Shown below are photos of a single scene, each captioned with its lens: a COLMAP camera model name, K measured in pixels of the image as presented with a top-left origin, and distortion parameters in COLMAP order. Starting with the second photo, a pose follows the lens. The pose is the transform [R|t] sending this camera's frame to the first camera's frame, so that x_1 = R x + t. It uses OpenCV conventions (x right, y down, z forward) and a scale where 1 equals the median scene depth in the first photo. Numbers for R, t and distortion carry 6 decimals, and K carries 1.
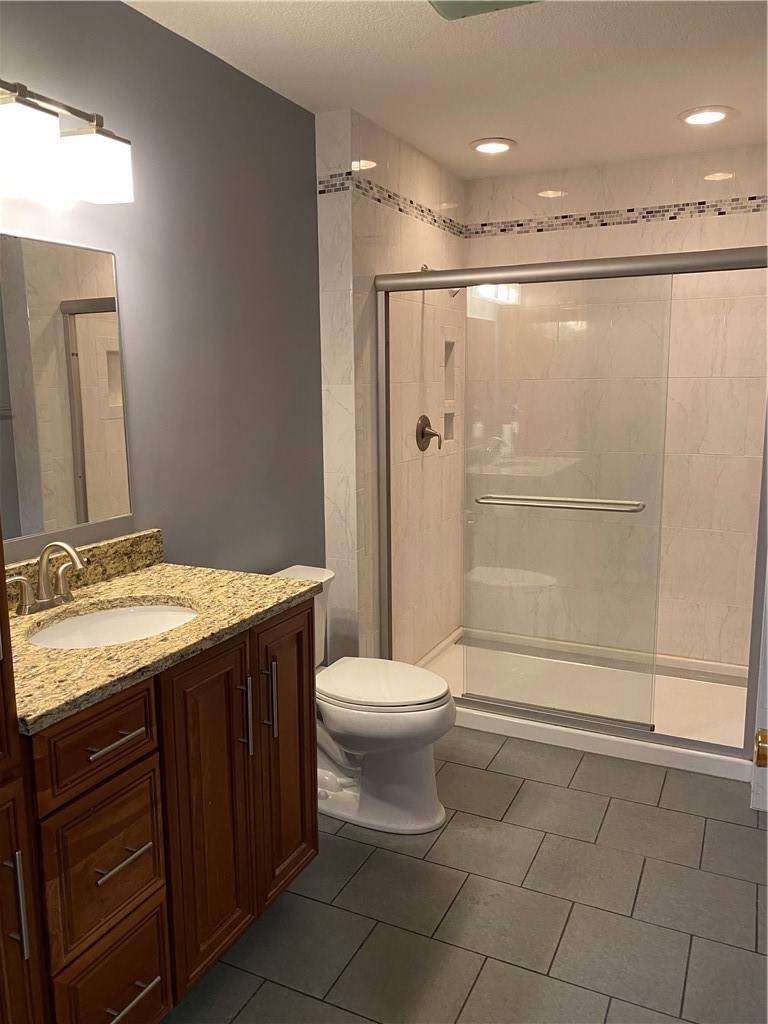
lens RADIAL K [[783.8, 0, 383.8], [0, 783.8, 511.6], [0, 0, 1]] dist [0.004037, 0.003020]
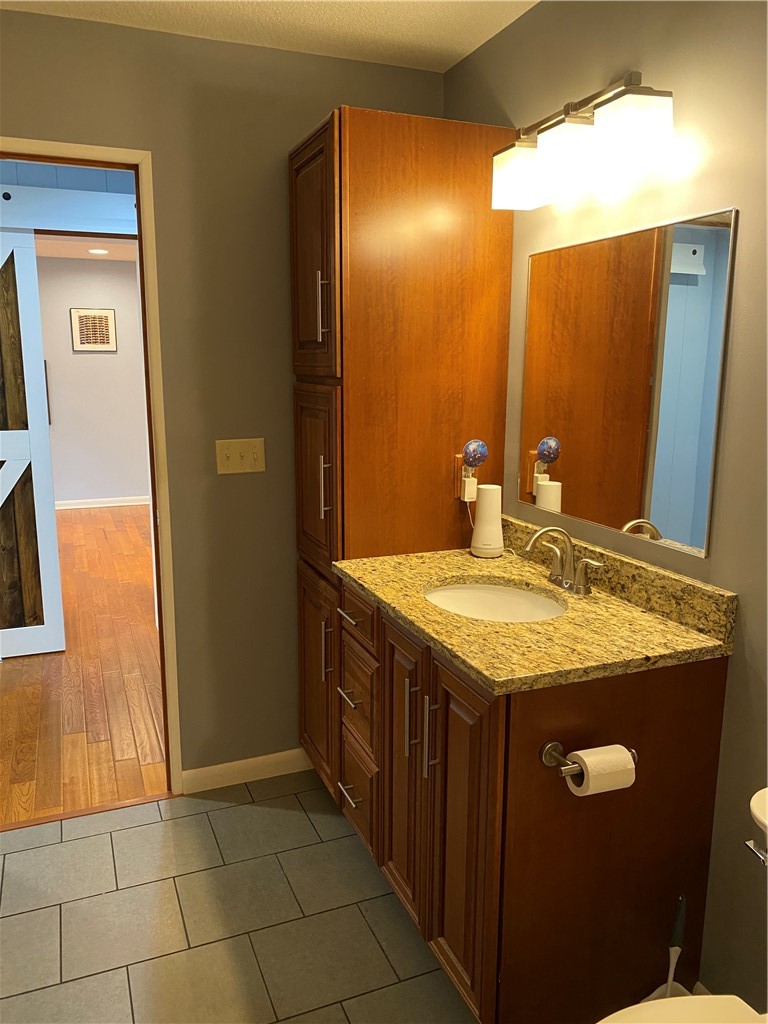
lens RADIAL K [[783.8, 0, 383.5], [0, 783.8, 512.7], [0, 0, 1]] dist [0.004037, 0.003020]
pose [[-0.673488, 0.143144, -0.725206, 0.525476], [-0.121974, 0.946103, 0.300021, -0.275472], [0.729066, 0.290516, -0.619729, 1.484291]]
